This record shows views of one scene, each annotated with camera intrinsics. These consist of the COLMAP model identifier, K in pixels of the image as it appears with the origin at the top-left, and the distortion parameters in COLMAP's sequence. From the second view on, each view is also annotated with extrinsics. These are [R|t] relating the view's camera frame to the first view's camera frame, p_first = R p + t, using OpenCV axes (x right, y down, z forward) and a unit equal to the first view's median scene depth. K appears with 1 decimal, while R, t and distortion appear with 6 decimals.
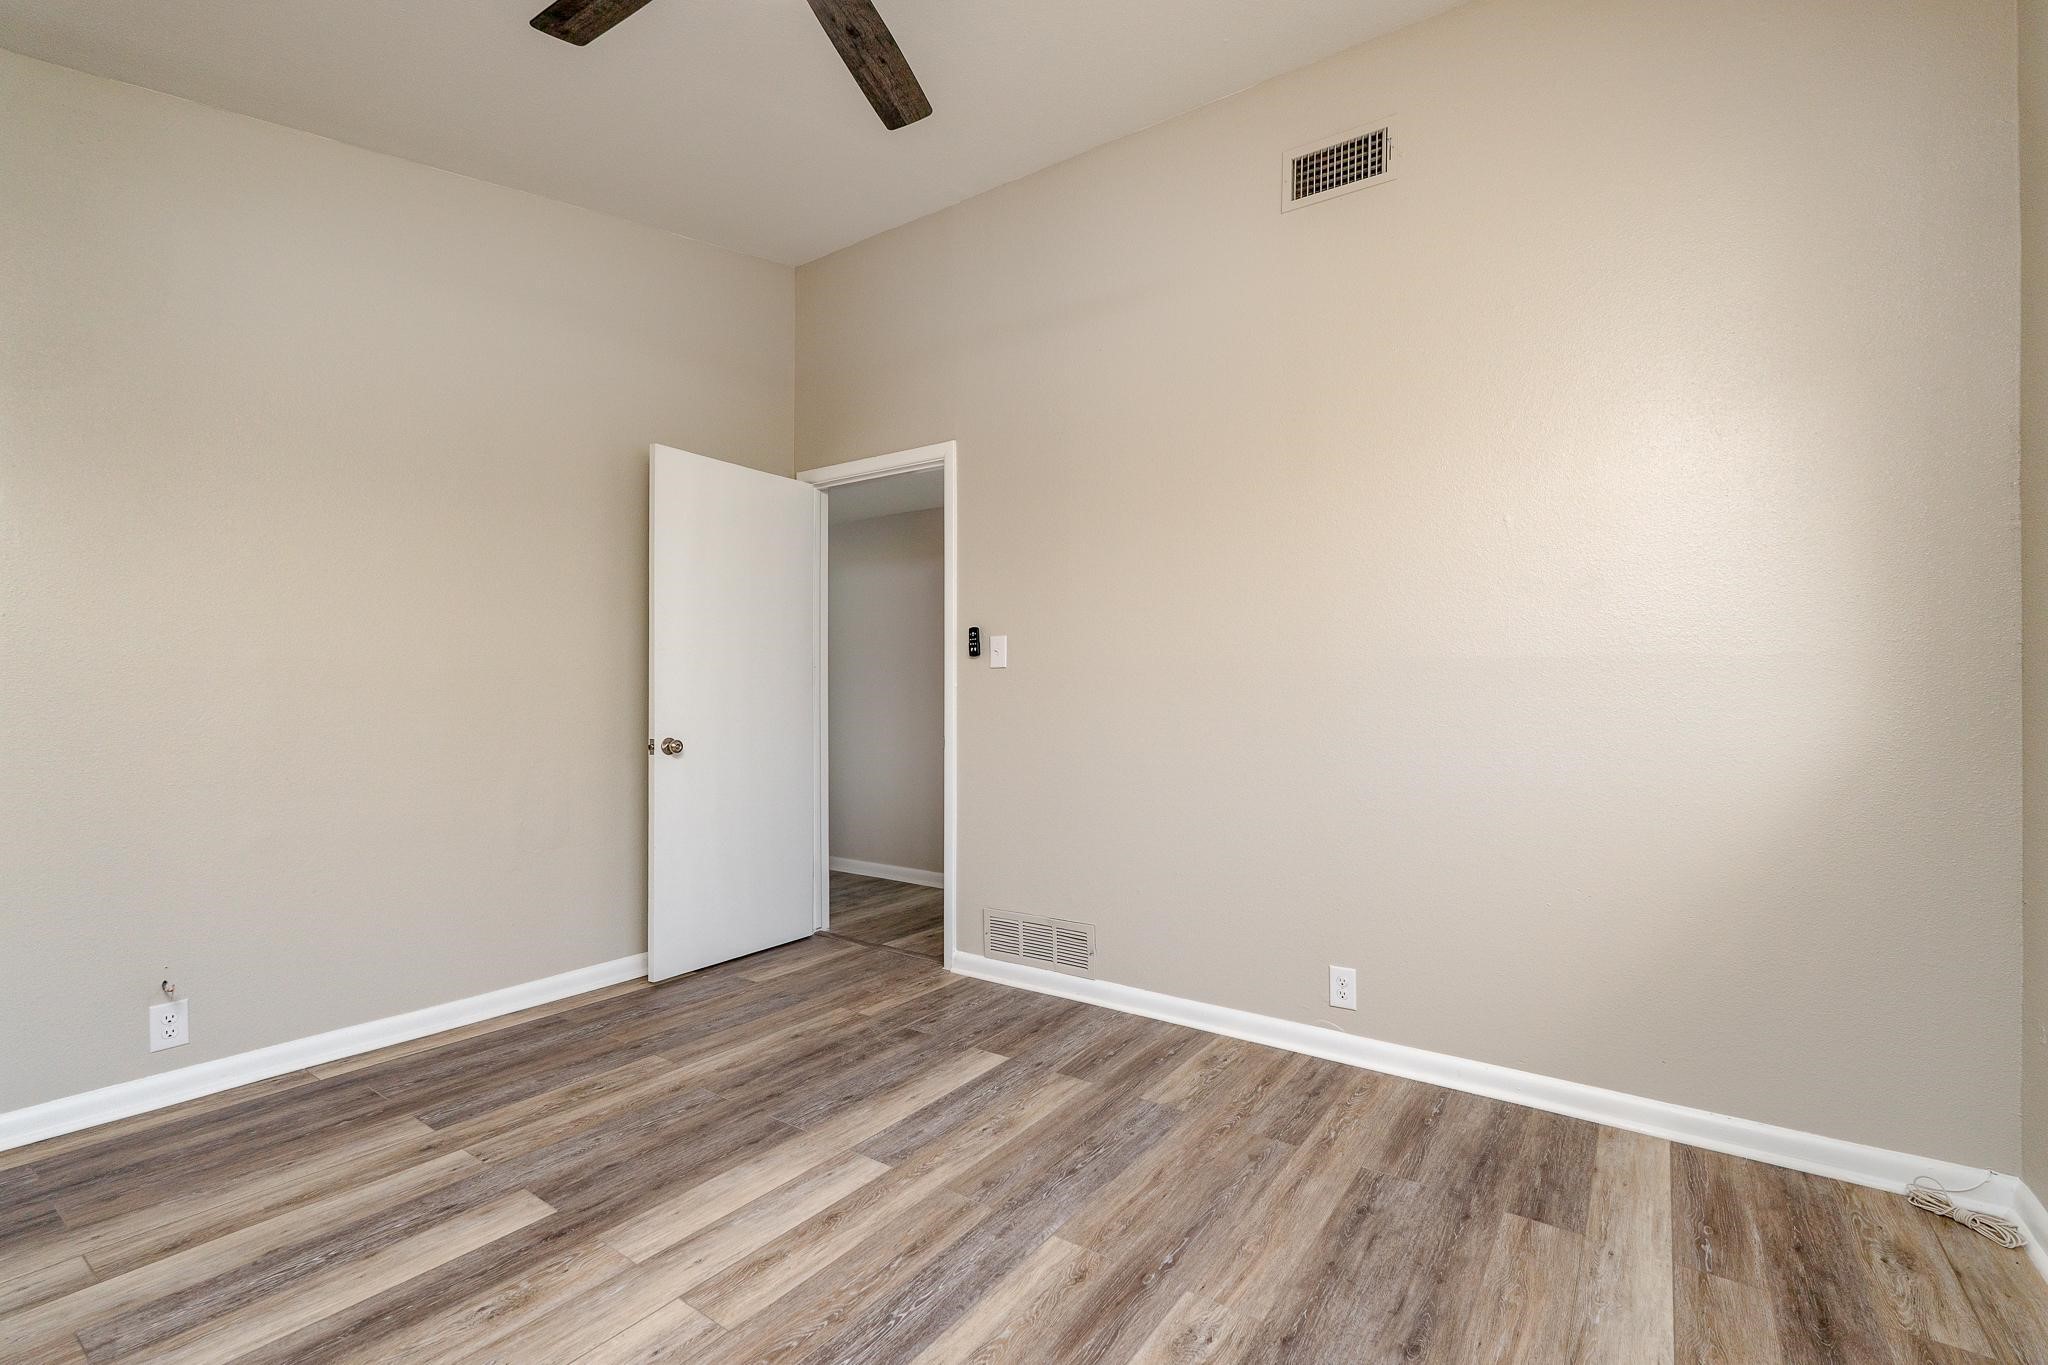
lens RADIAL K [[909.9, 0, 1044.2], [0, 909.9, 692.5], [0, 0, 1]] dist [-0.002866, 0.000299]
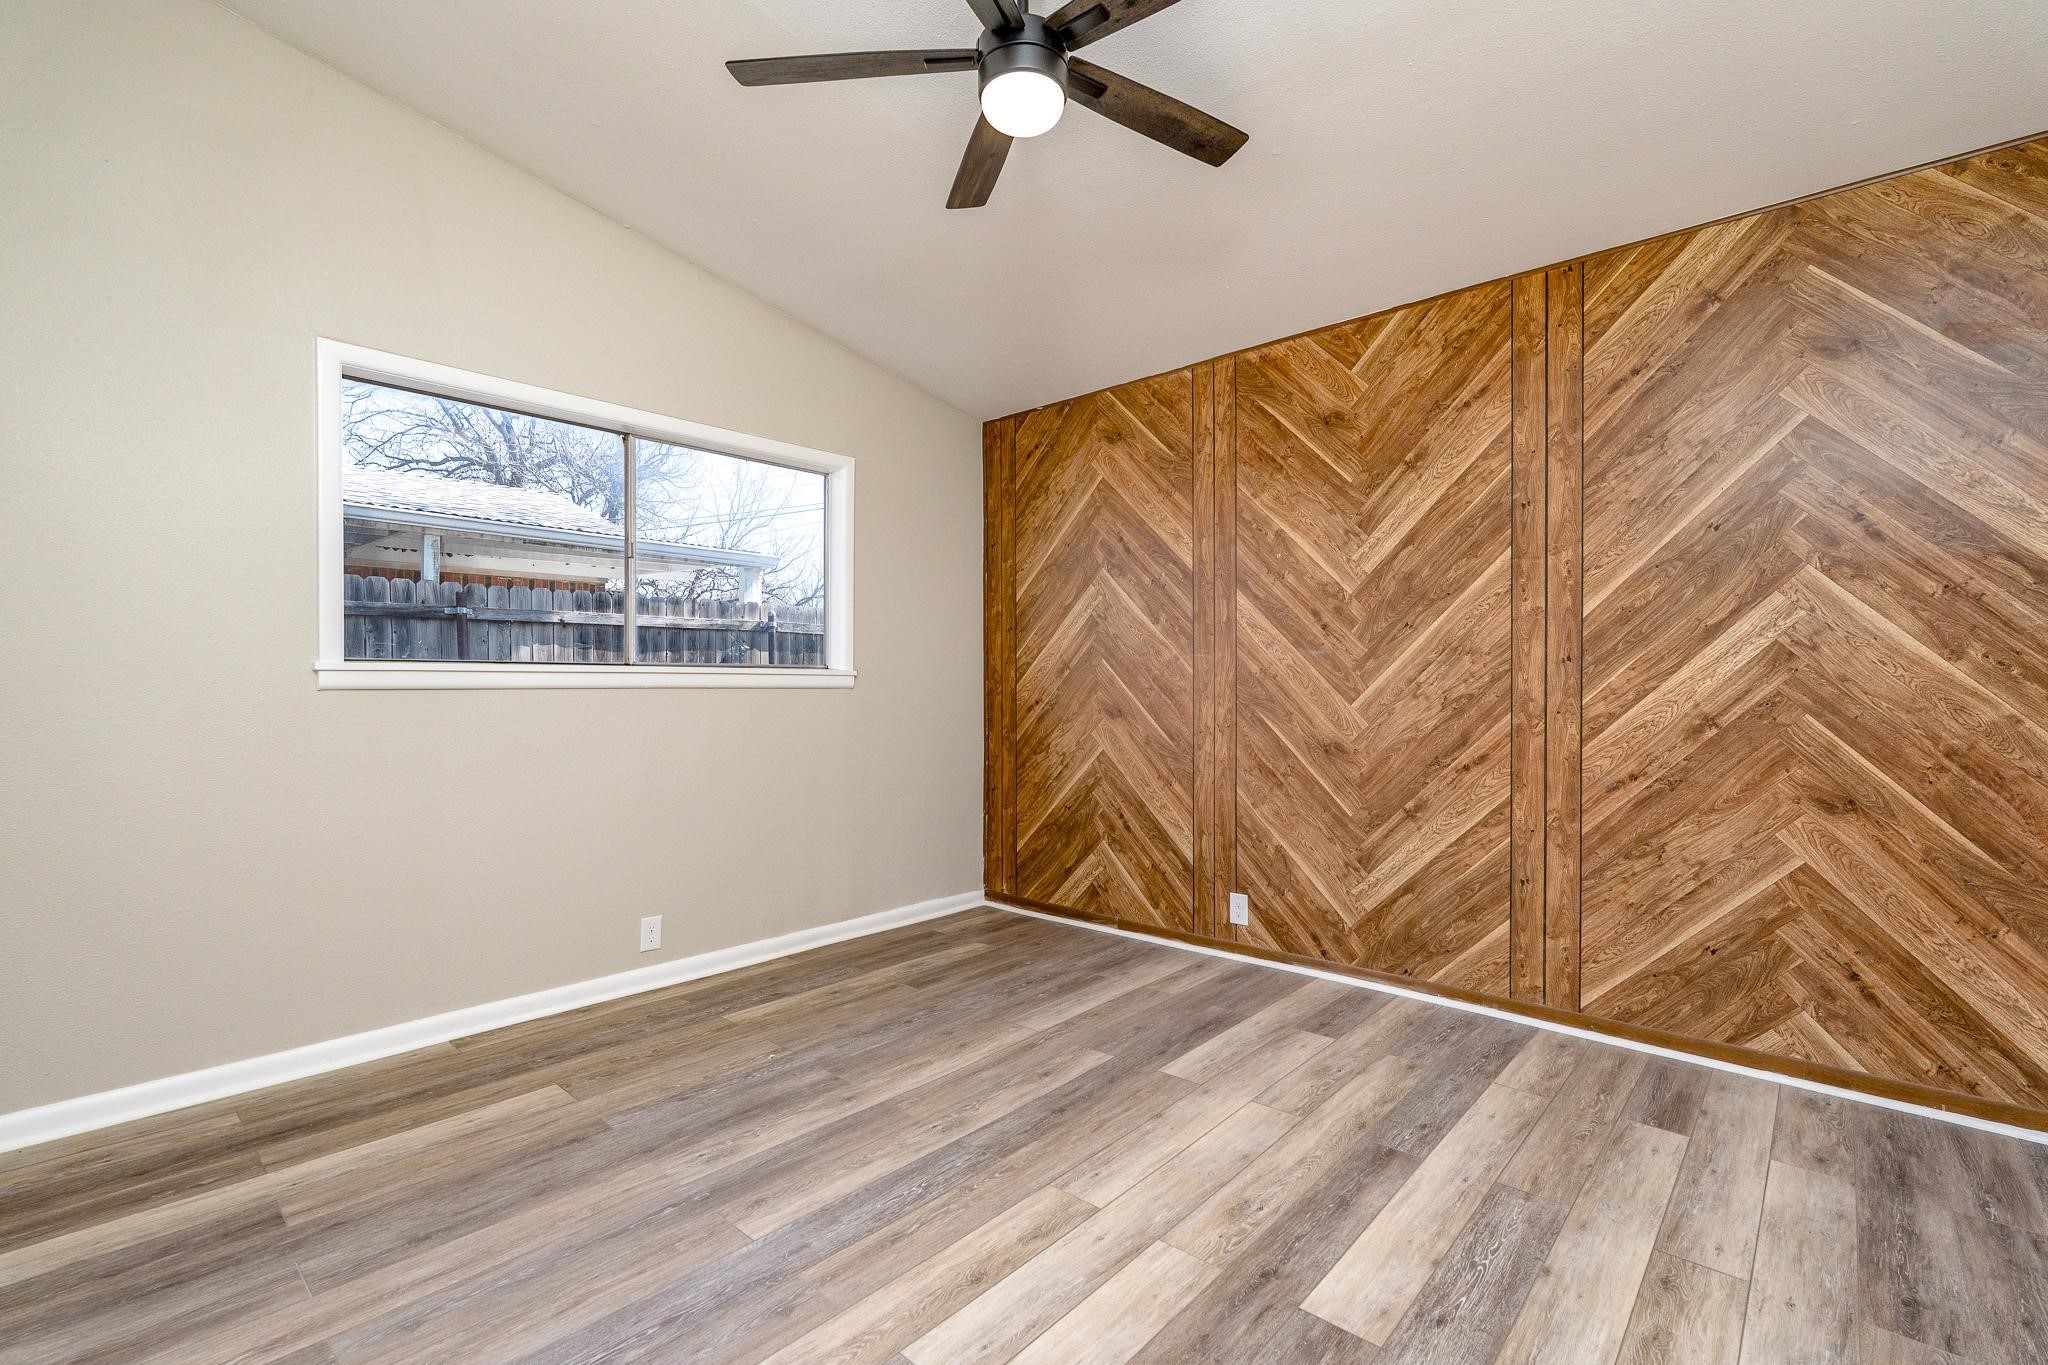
lens RADIAL K [[909.9, 0, 1020.1], [0, 909.9, 680.3], [0, 0, 1]] dist [-0.002866, 0.000299]
pose [[-0.990284, -0.003527, 0.139015, -0.323715], [-0.002907, 0.999985, 0.004668, -0.008716], [-0.139029, 0.004219, -0.990279, 1.526149]]
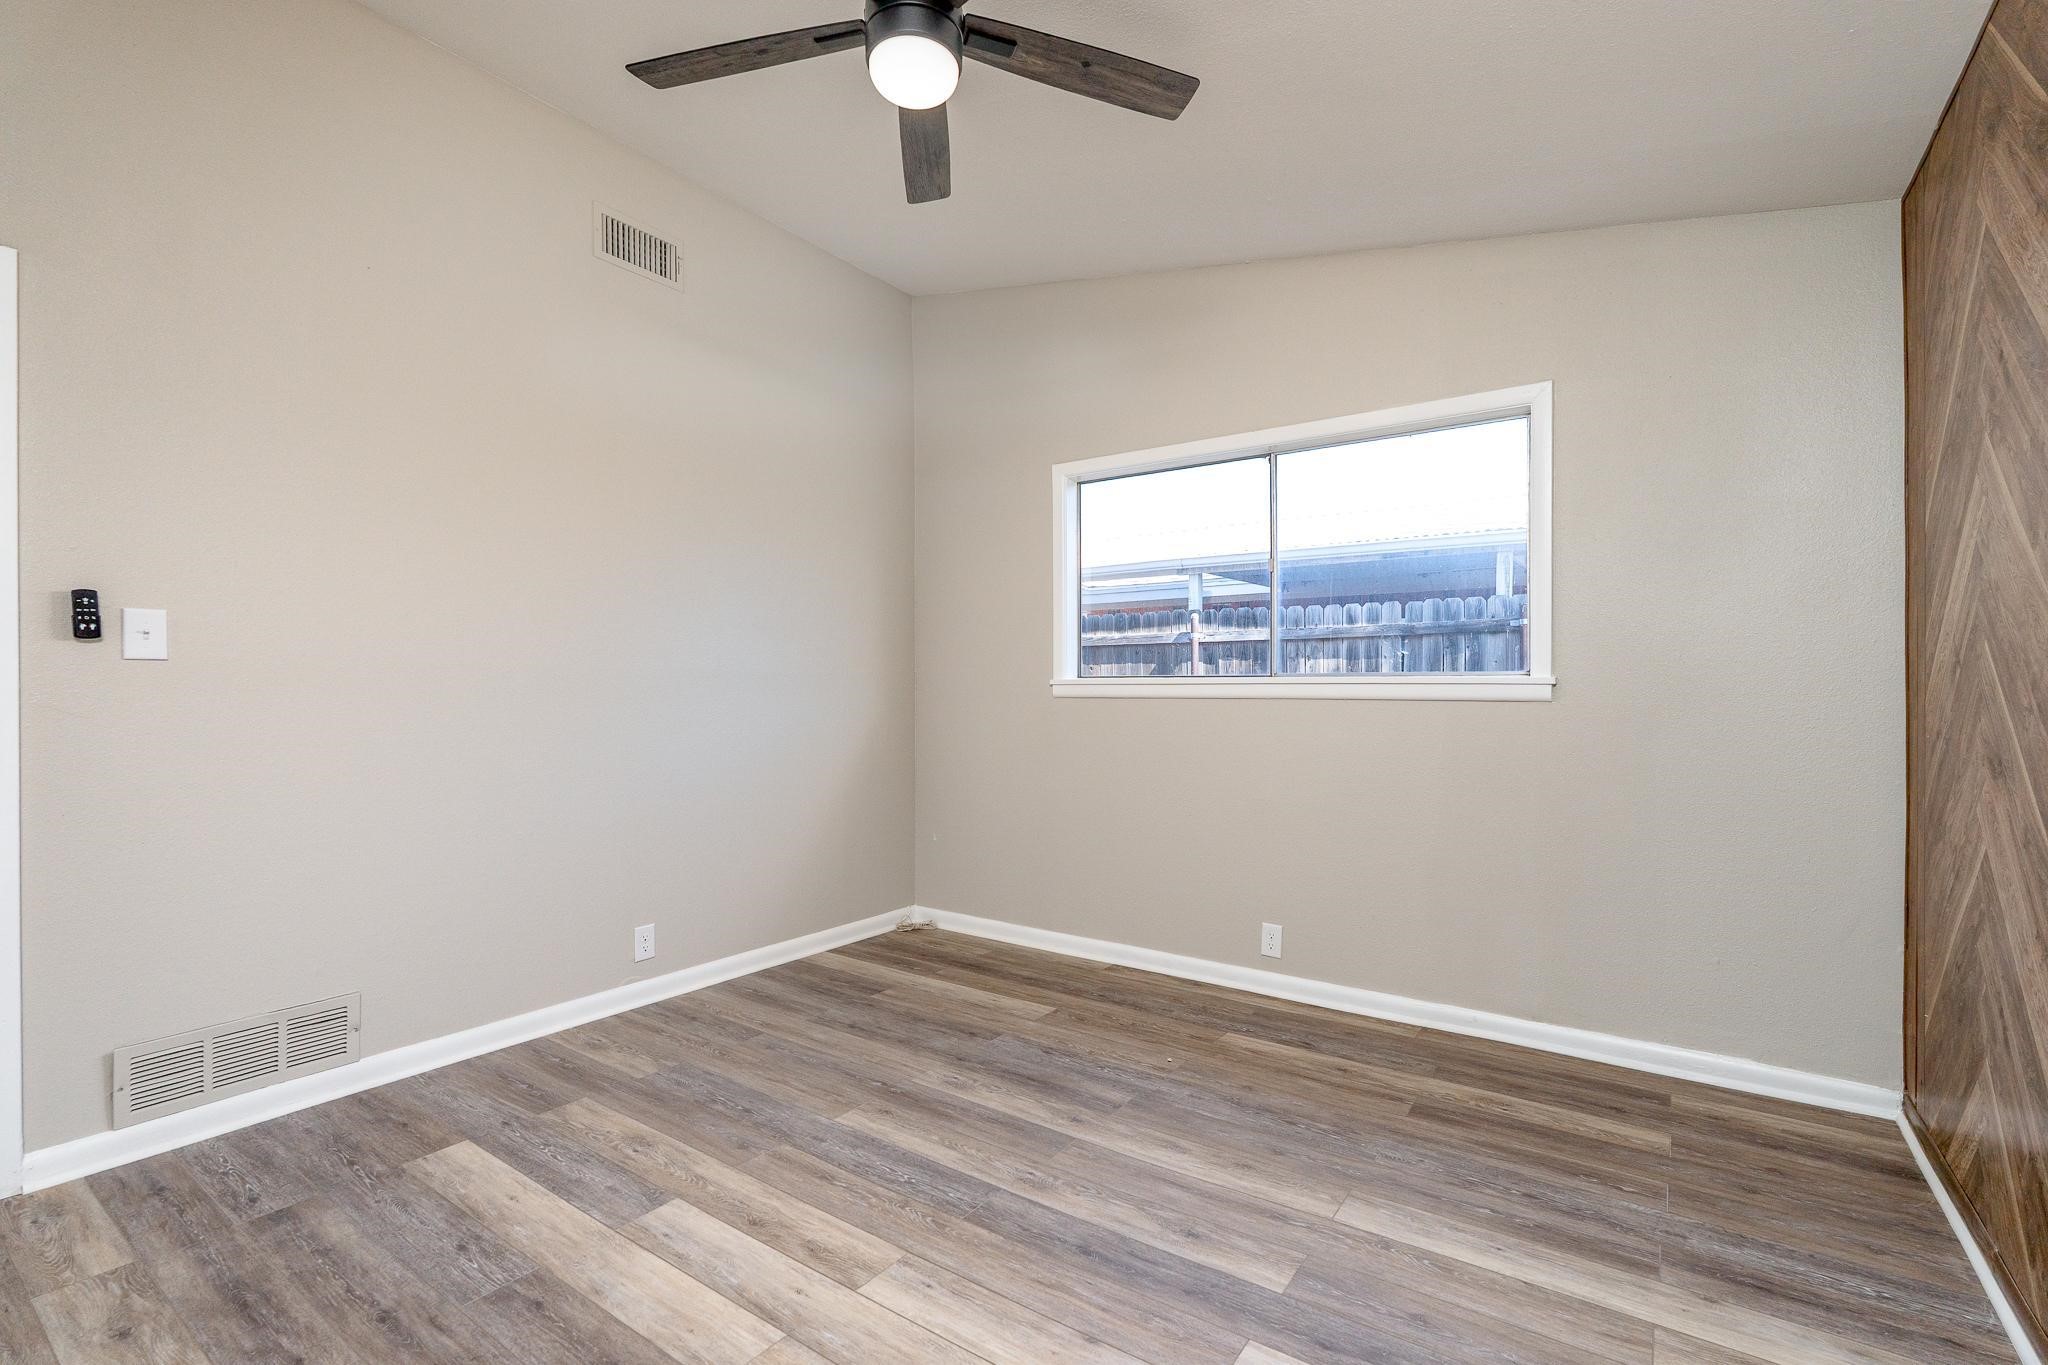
lens RADIAL K [[909.9, 0, 1040.8], [0, 909.9, 694.9], [0, 0, 1]] dist [-0.002866, 0.000299]
pose [[0.005204, -0.007017, 0.999962, -1.000426], [0.004698, 0.999965, 0.006992, -0.006027], [-0.999975, 0.004661, 0.005237, 0.553921]]
